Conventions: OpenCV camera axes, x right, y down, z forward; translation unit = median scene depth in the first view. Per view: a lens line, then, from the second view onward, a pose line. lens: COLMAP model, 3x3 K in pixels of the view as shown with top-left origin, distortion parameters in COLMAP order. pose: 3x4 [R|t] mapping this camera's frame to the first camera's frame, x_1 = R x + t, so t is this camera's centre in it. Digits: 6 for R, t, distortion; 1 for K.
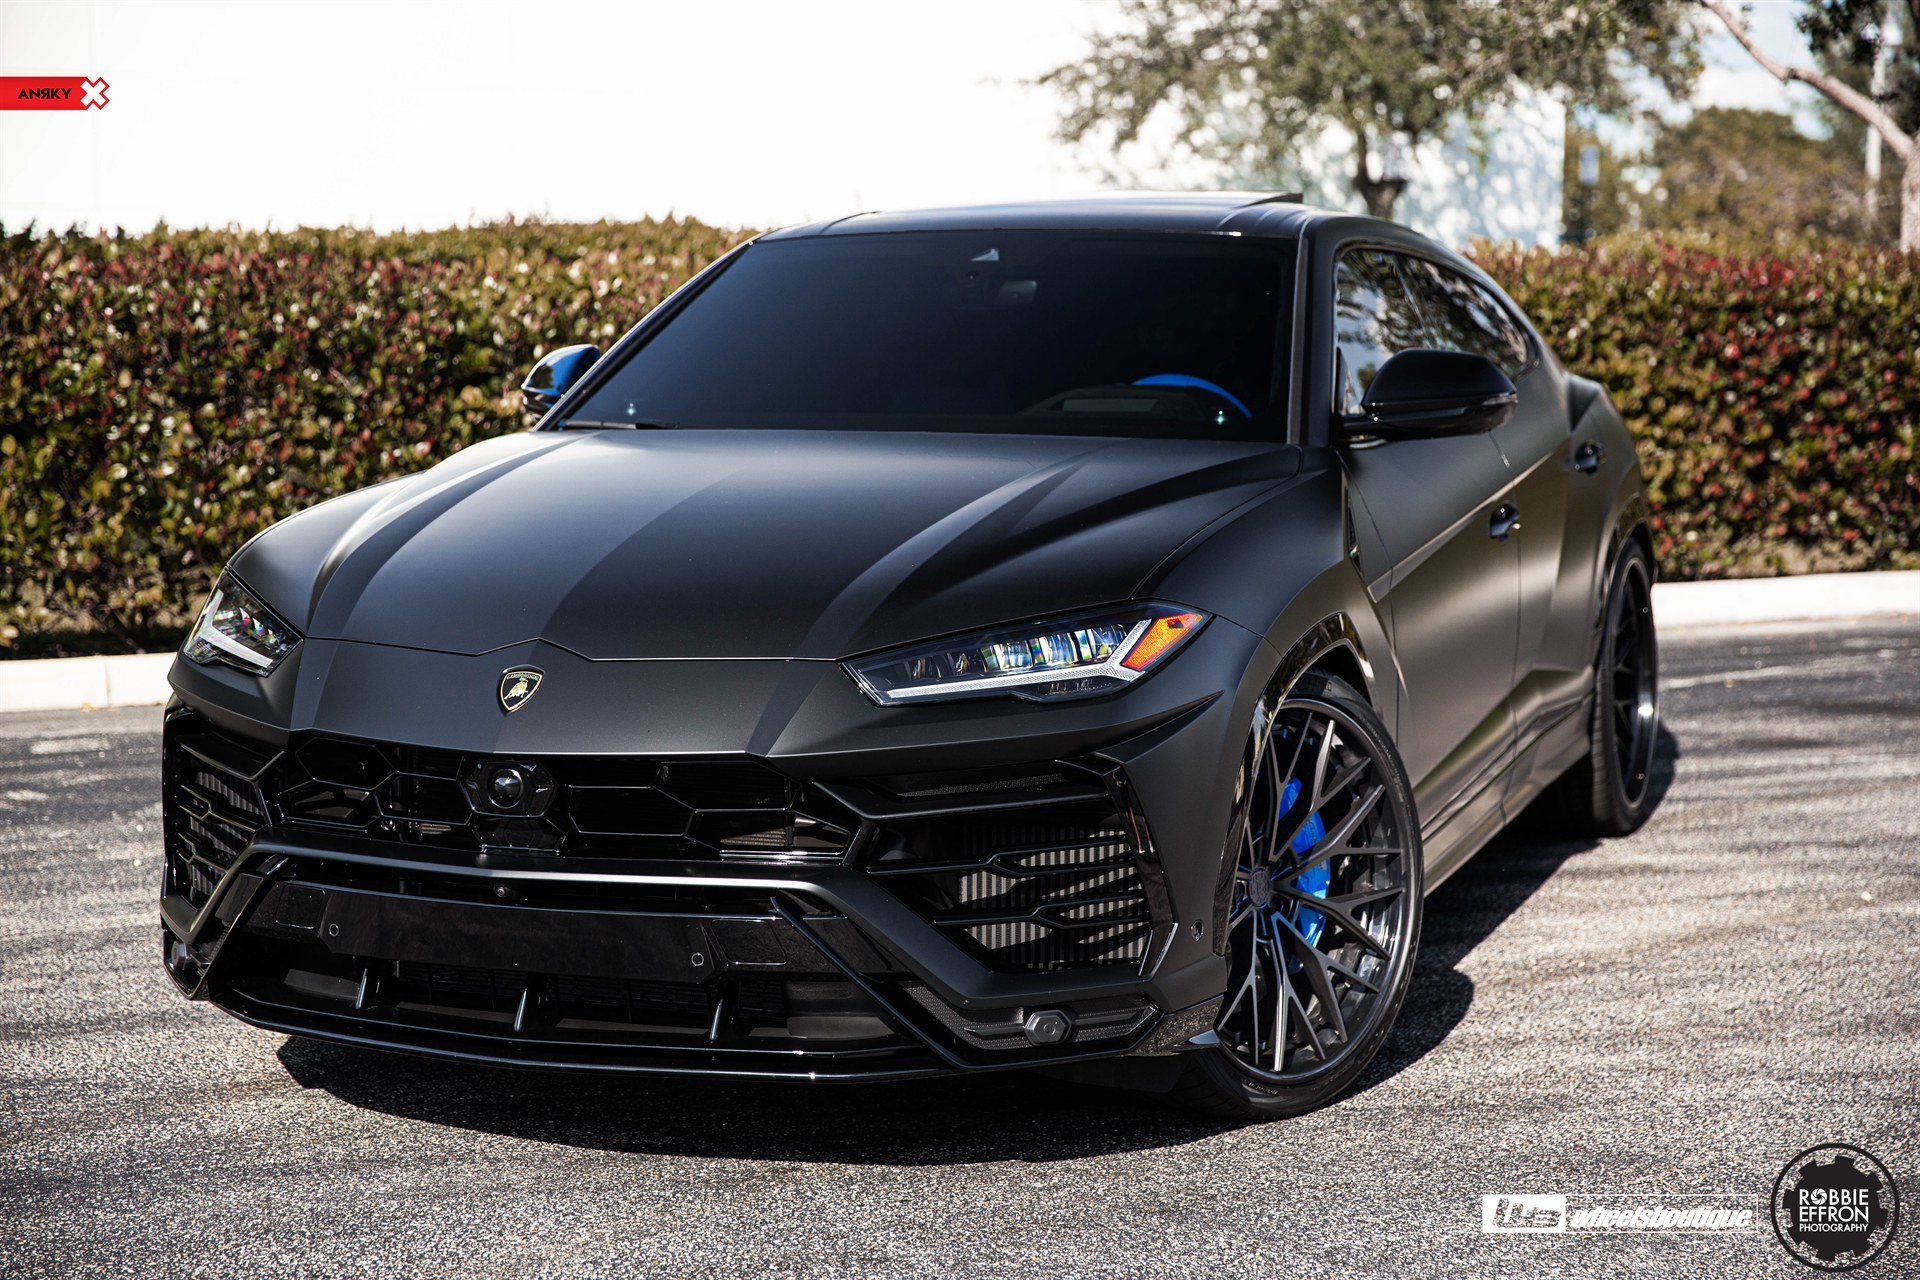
lens RADIAL K [[3262.6, 0, 960.0], [0, 3262.6, 640.0], [0, 0, 1]] dist [0.226693, 0.134791]
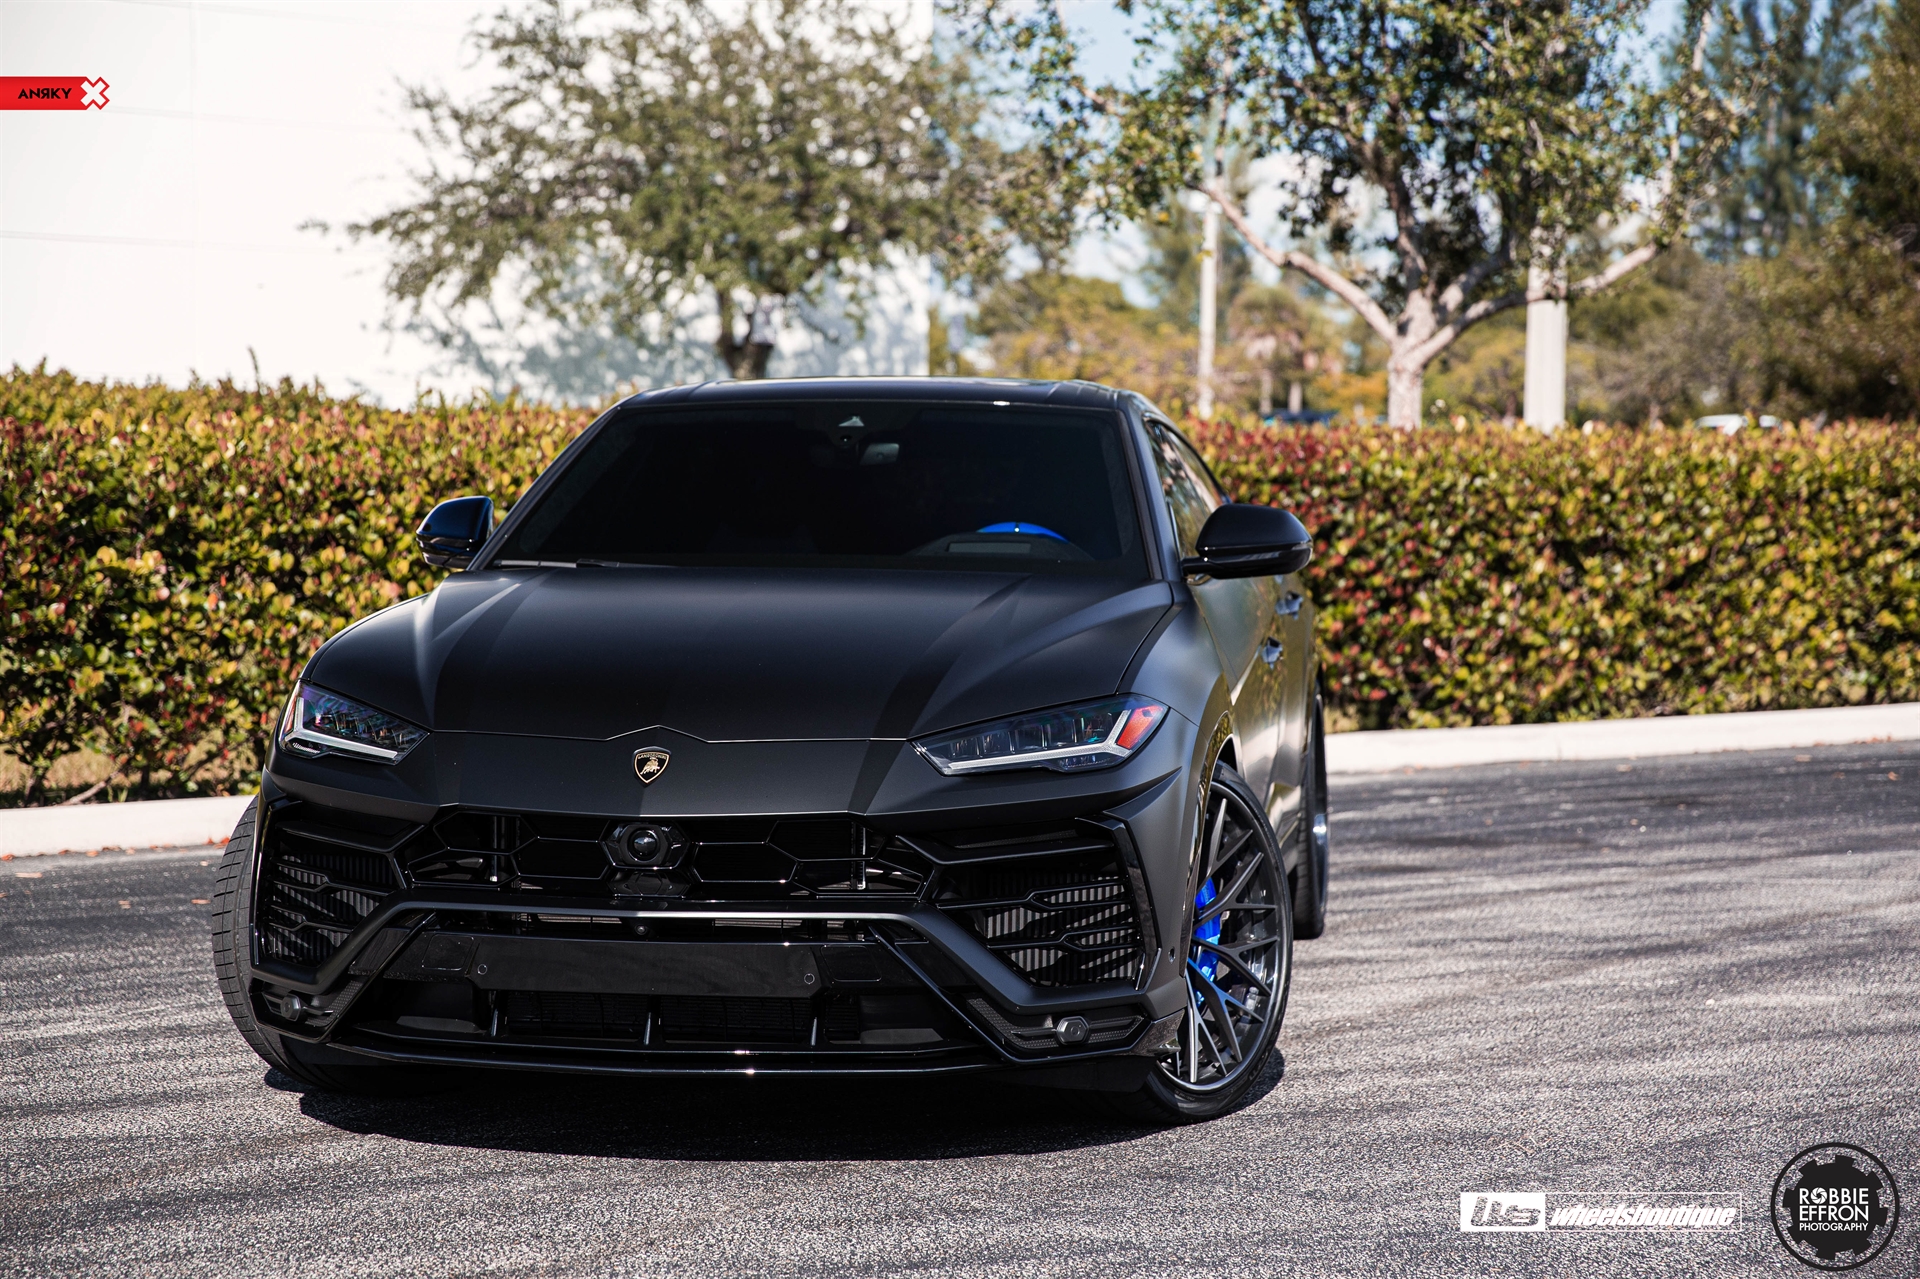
lens RADIAL K [[3734.4, 0, 960.0], [0, 3734.4, 639.5], [0, 0, 1]] dist [0.349181, 0.113839]
pose [[0.978739, -0.004466, 0.205061, -0.110535], [0.016595, 0.998210, -0.057465, 0.017809], [-0.204437, 0.059647, 0.977061, -0.146775]]
